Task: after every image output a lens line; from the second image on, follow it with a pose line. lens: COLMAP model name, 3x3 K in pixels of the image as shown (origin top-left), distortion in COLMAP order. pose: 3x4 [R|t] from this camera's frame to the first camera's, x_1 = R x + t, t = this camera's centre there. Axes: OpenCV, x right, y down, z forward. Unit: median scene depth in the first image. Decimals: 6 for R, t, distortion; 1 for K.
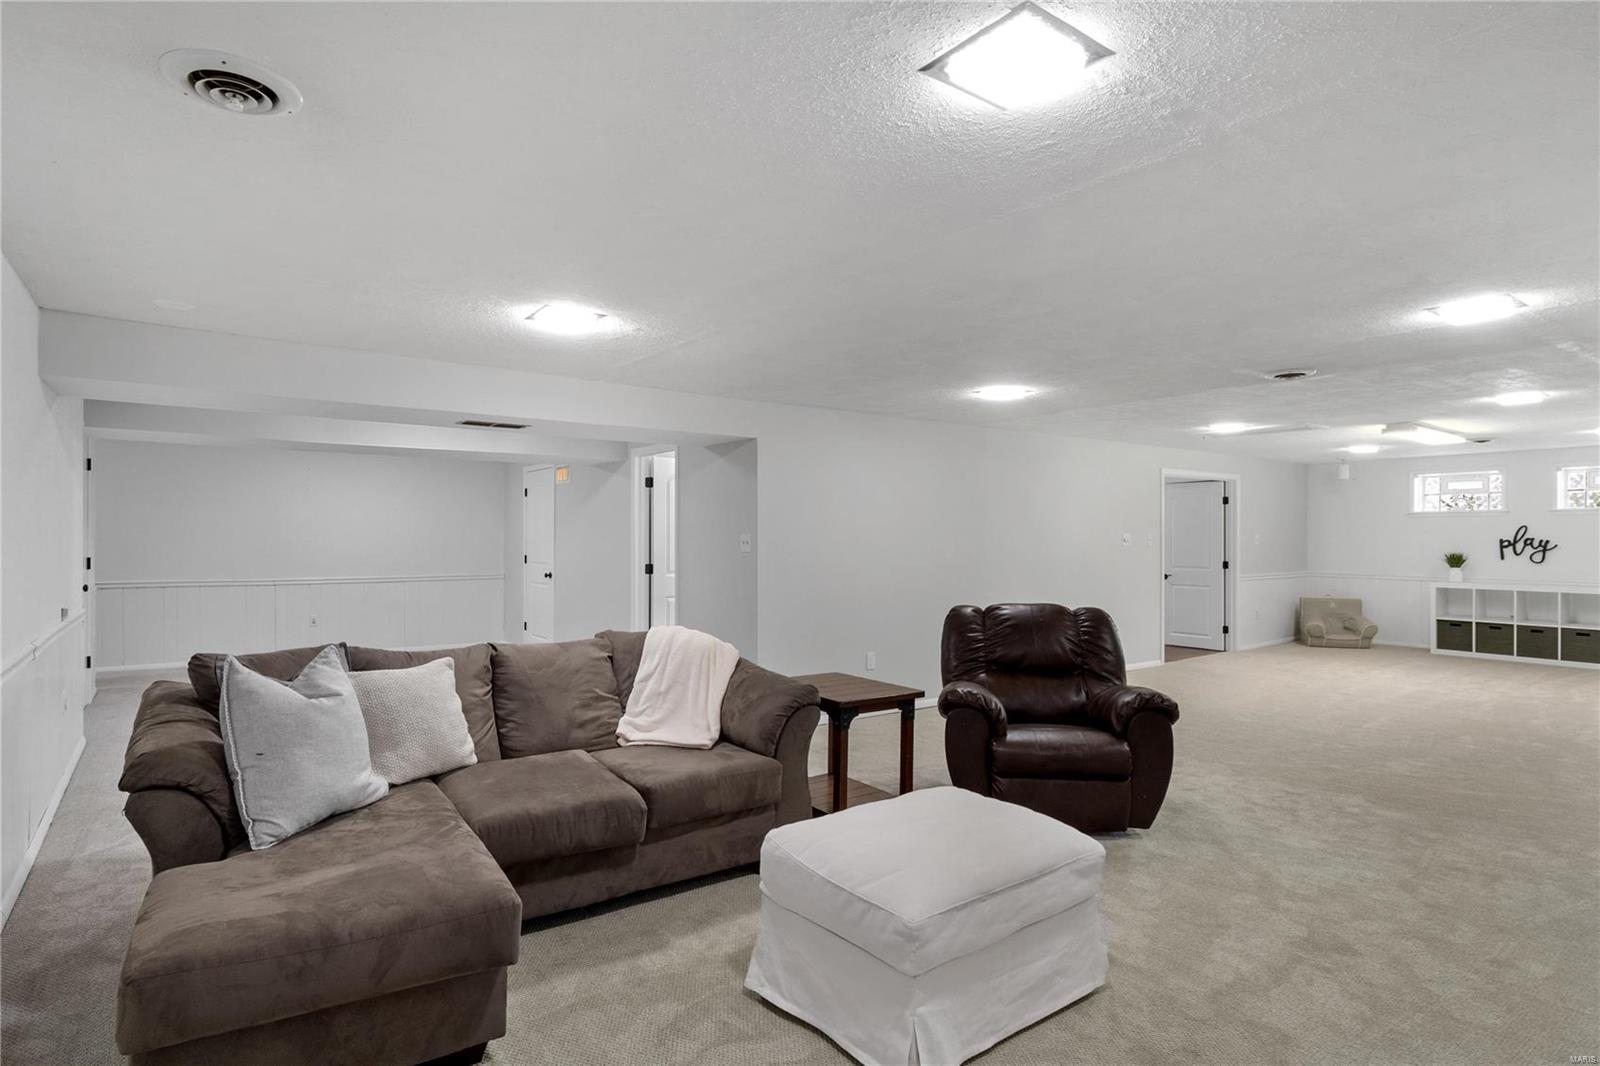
lens RADIAL K [[821.6, 0, 800.0], [0, 821.6, 533.0], [0, 0, 1]] dist [0.000830, -0.000110]
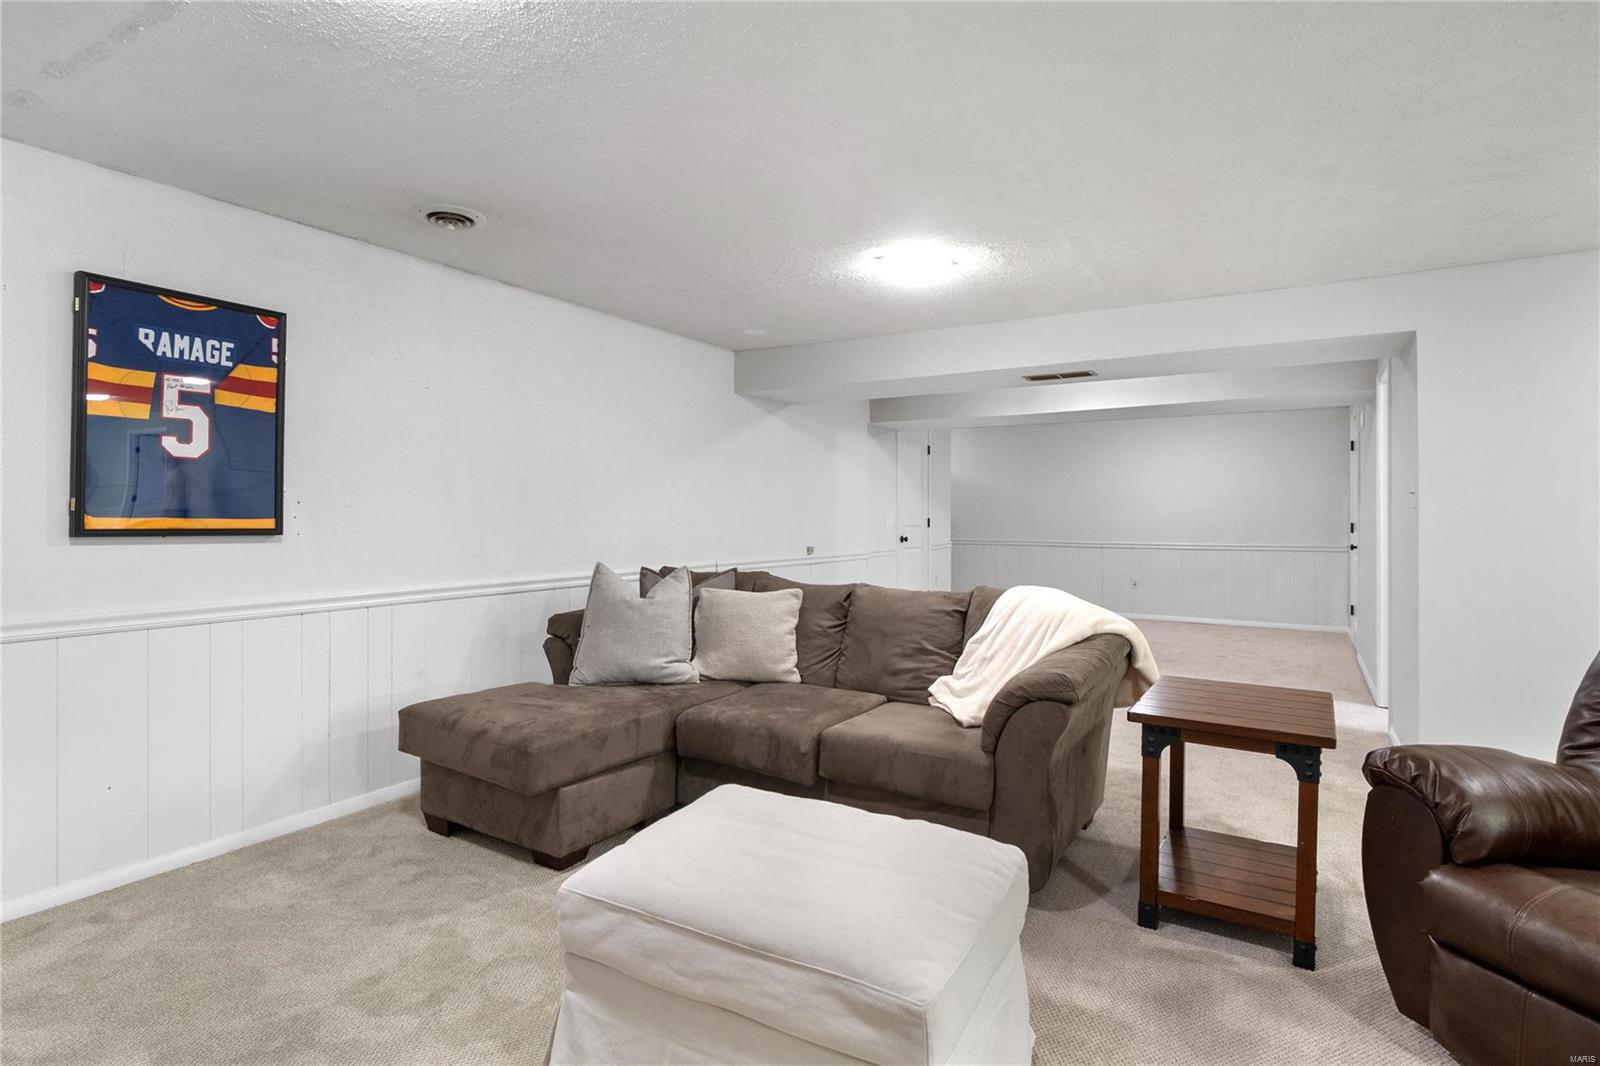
lens RADIAL K [[831.7, 0, 798.2], [0, 831.7, 509.5], [0, 0, 1]] dist [-0.000730, -0.000637]
pose [[0.370803, -0.010151, -0.928656, 0.650560], [0.011338, 0.999915, -0.006403, 0.044943], [0.928642, -0.008155, 0.370887, 0.549556]]
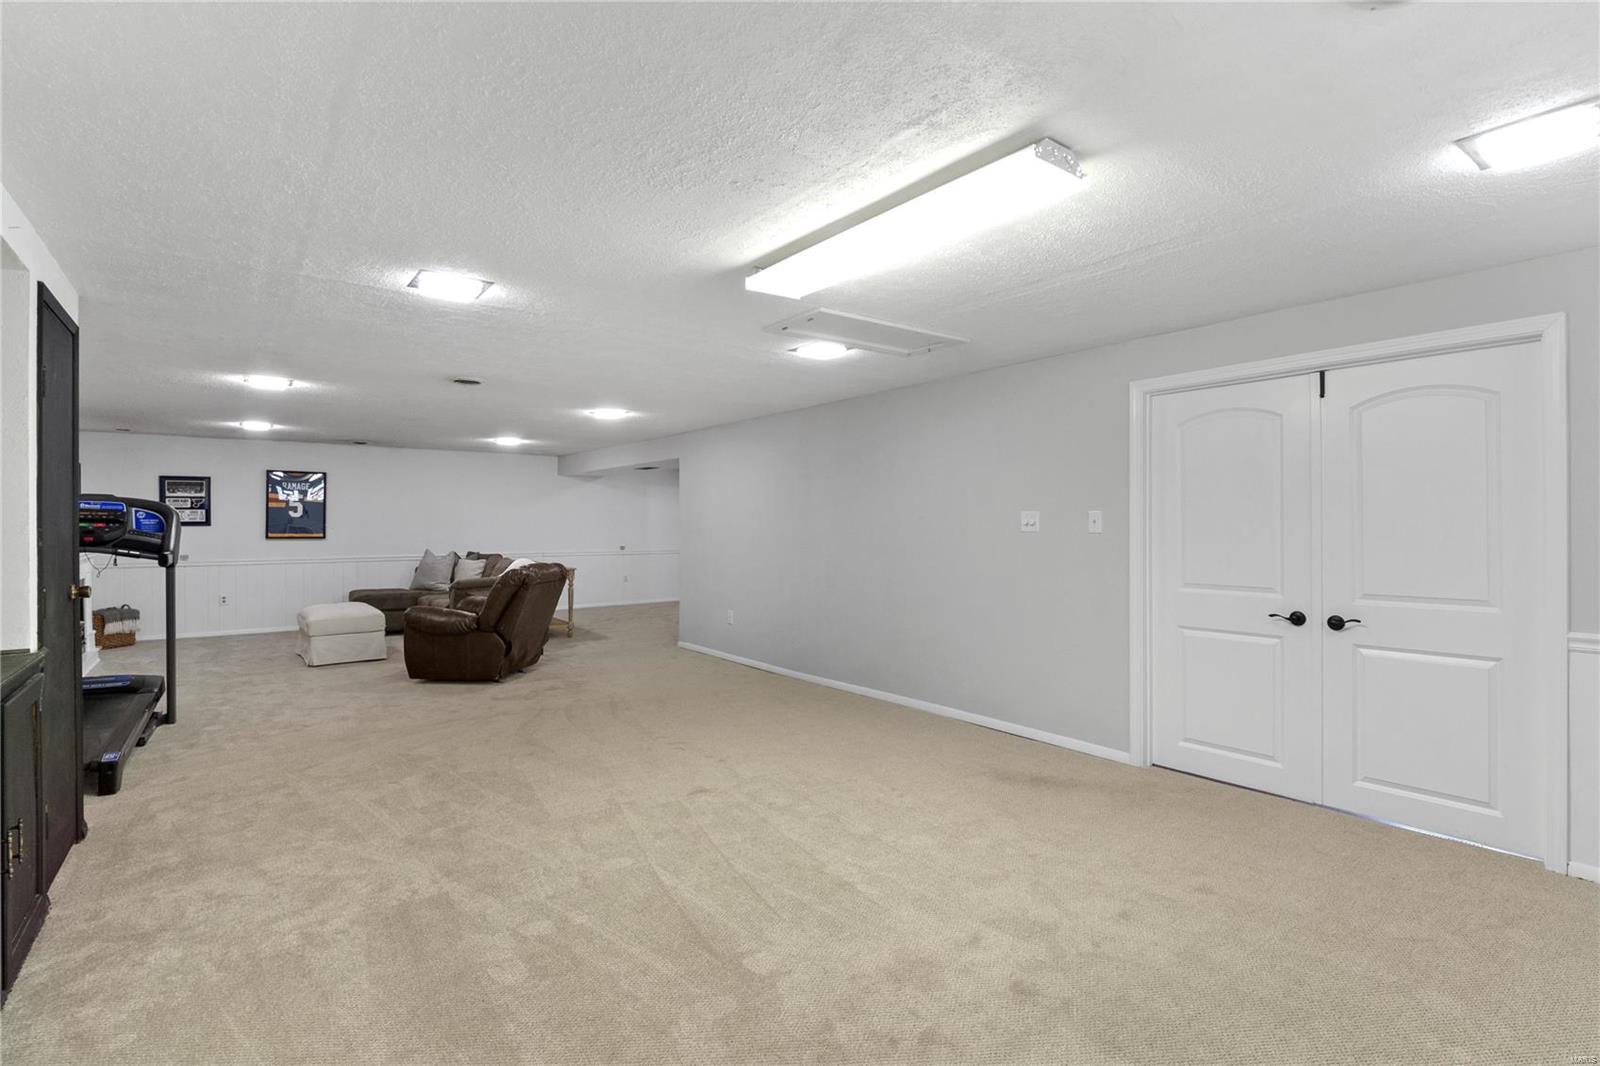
lens RADIAL K [[748.7, 0, 800.0], [0, 748.7, 533.0], [0, 0, 1]] dist [-0.018250, -0.000110]
pose [[0.012187, 0.004408, -0.999916, 2.315394], [0.014389, 0.999886, 0.004583, 0.052243], [0.999822, -0.014443, 0.012122, 2.042794]]
